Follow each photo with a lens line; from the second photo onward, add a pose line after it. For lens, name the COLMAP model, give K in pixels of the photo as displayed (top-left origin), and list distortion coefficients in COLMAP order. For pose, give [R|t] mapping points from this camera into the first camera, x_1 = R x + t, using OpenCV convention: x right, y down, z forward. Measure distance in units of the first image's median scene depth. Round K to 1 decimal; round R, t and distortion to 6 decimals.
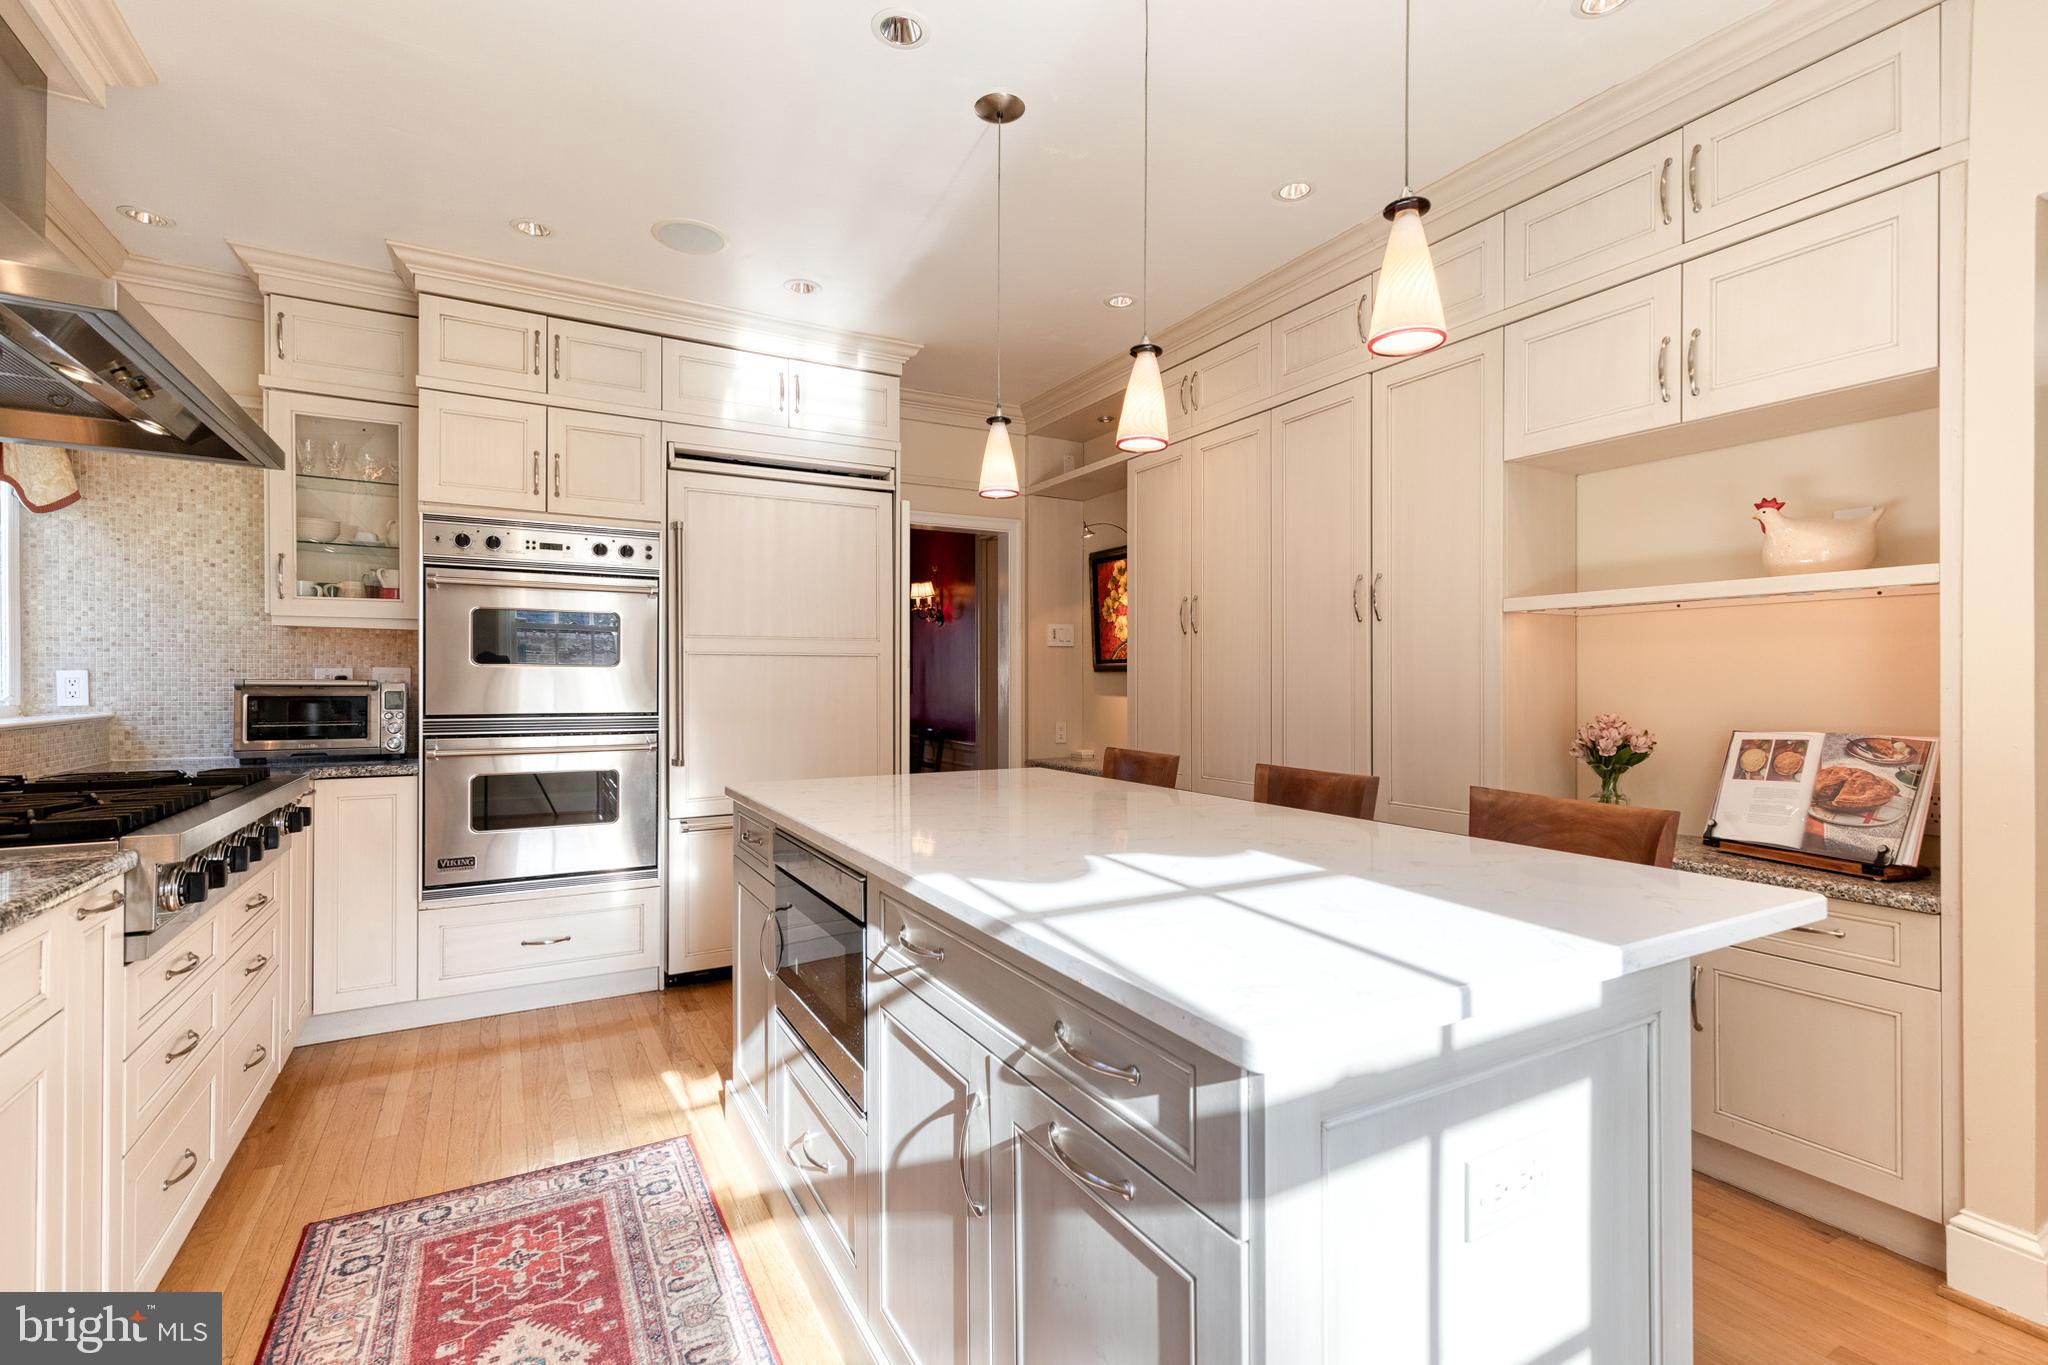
lens RADIAL K [[923.7, 0, 1026.6], [0, 923.7, 682.6], [0, 0, 1]] dist [0.010250, -0.003041]
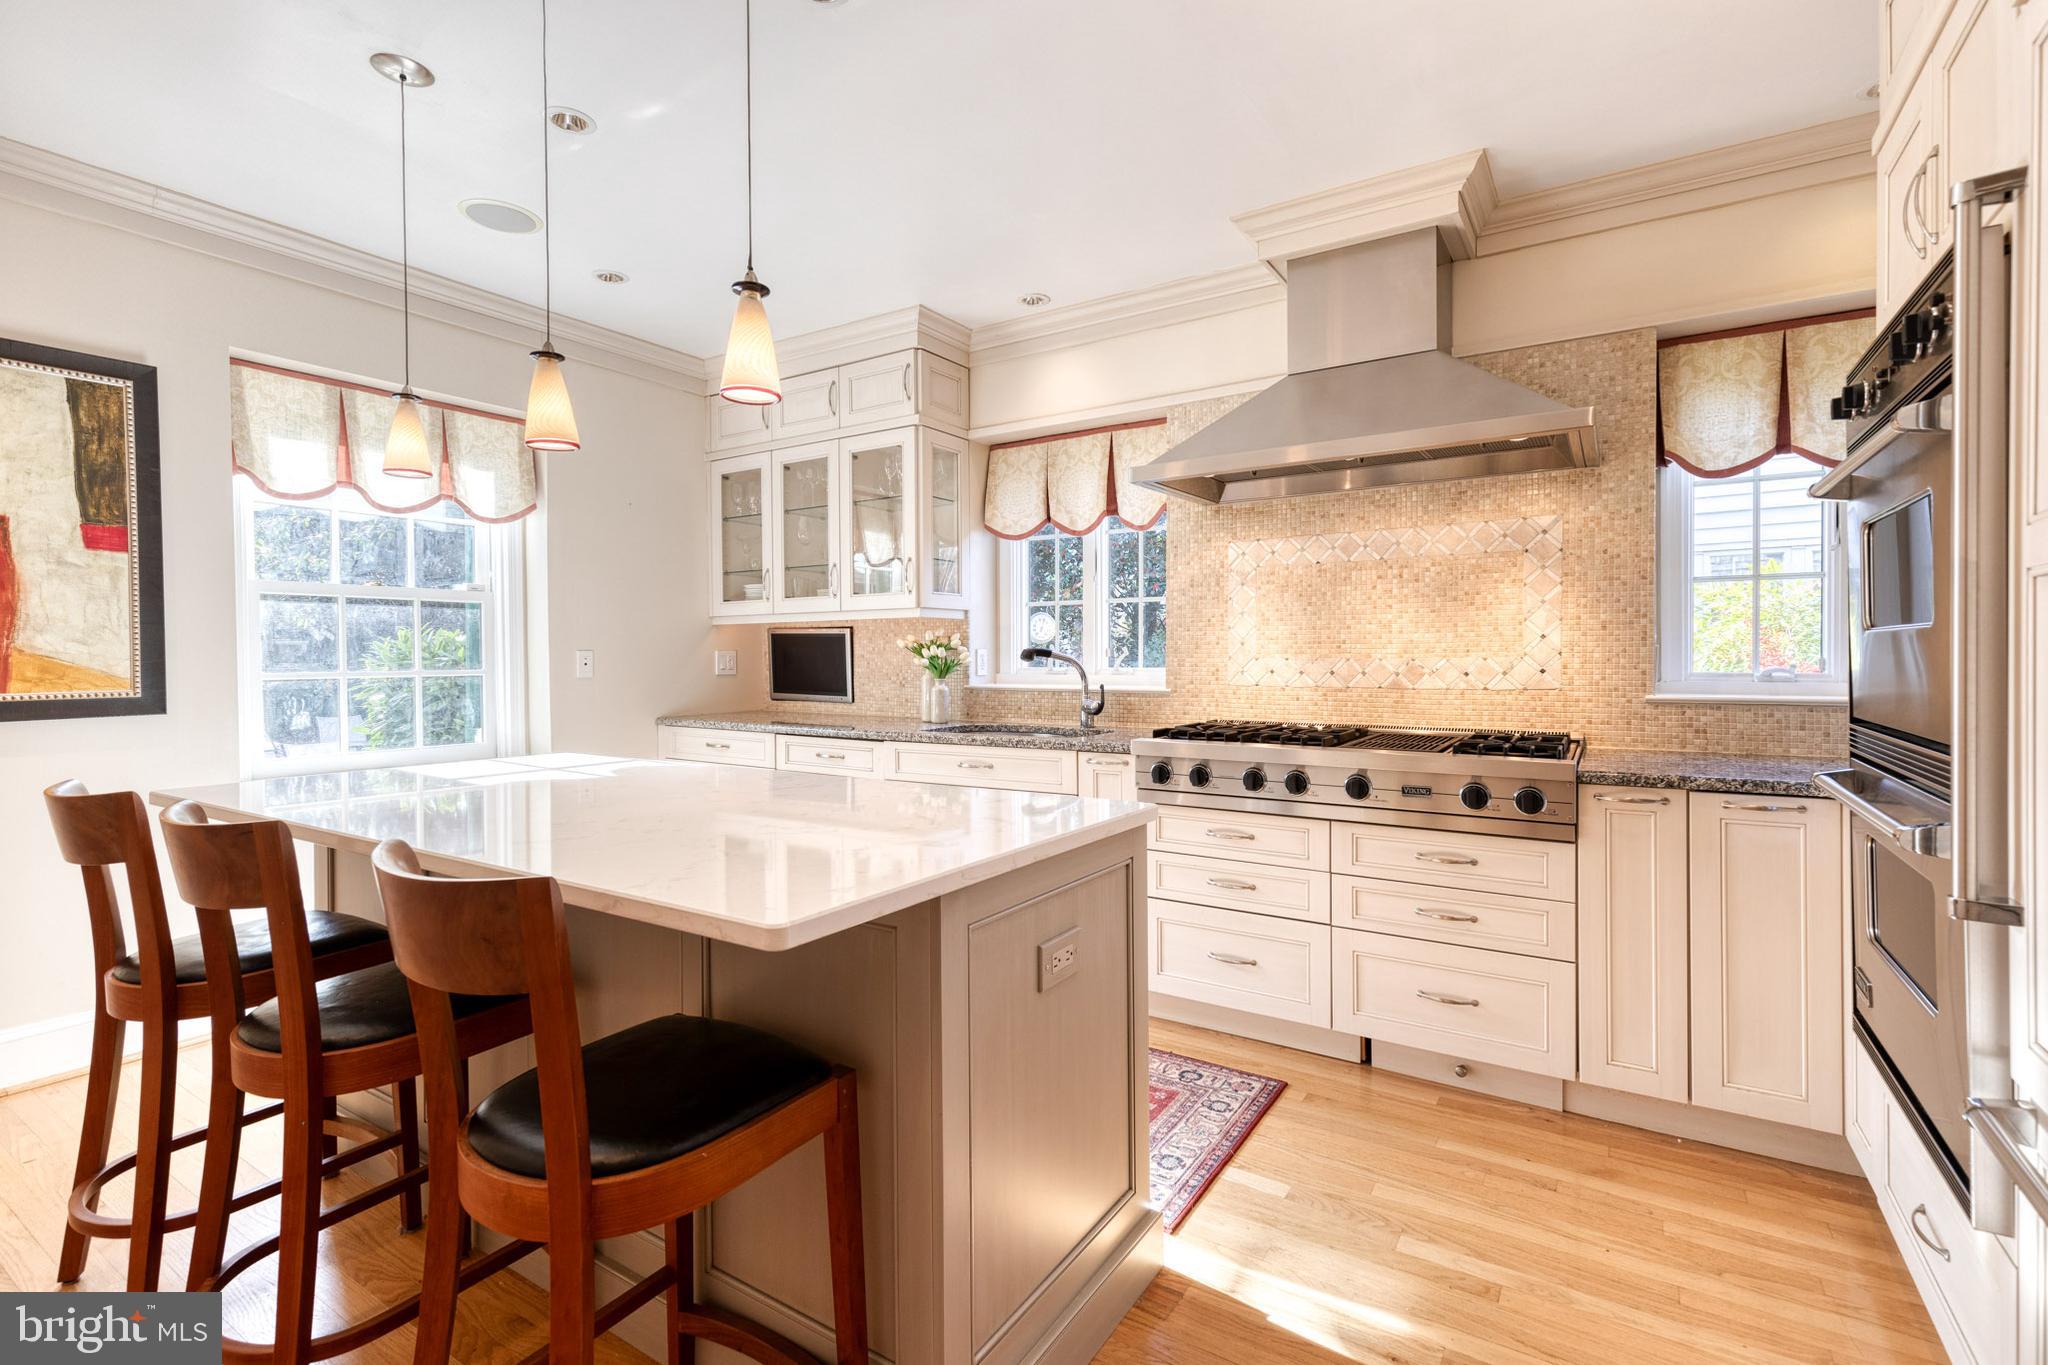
lens RADIAL K [[923.7, 0, 1028.5], [0, 923.7, 670.0], [0, 0, 1]] dist [0.010250, -0.003041]
pose [[-0.886704, 0.015039, -0.462092, 0.125435], [0.012919, 0.999886, 0.007753, 0.000223], [0.462156, 0.000905, -0.886798, 2.015752]]
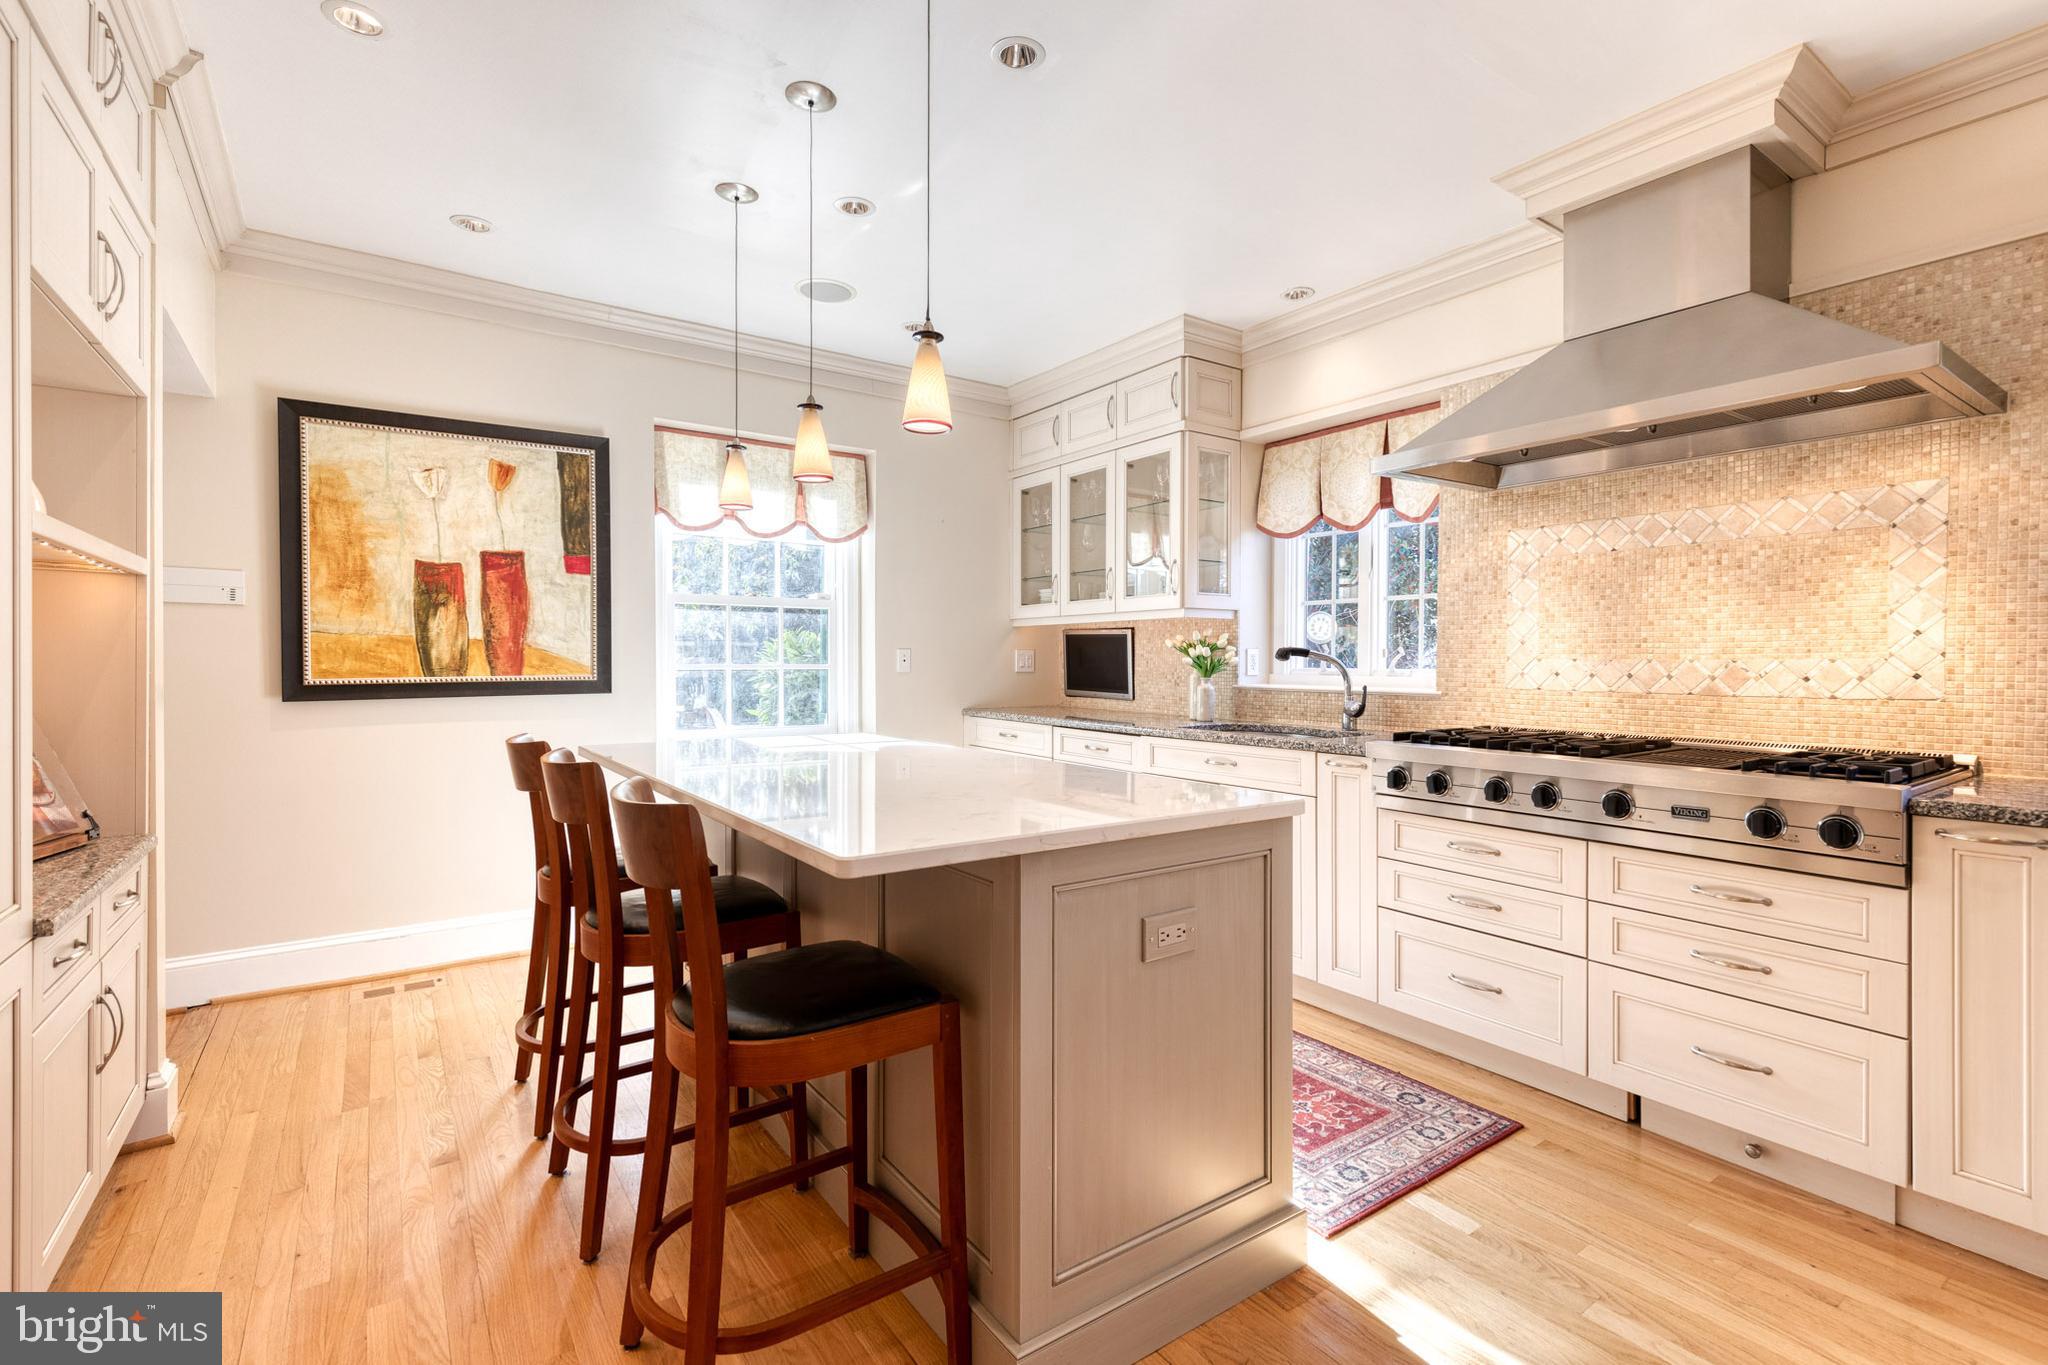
lens RADIAL K [[923.7, 0, 1029.7], [0, 923.7, 670.2], [0, 0, 1]] dist [0.010250, -0.003041]
pose [[-0.995427, 0.001289, -0.095514, -0.051501], [0.001202, 0.999999, 0.000970, 0.013402], [0.095515, 0.000851, -0.995428, 2.145888]]
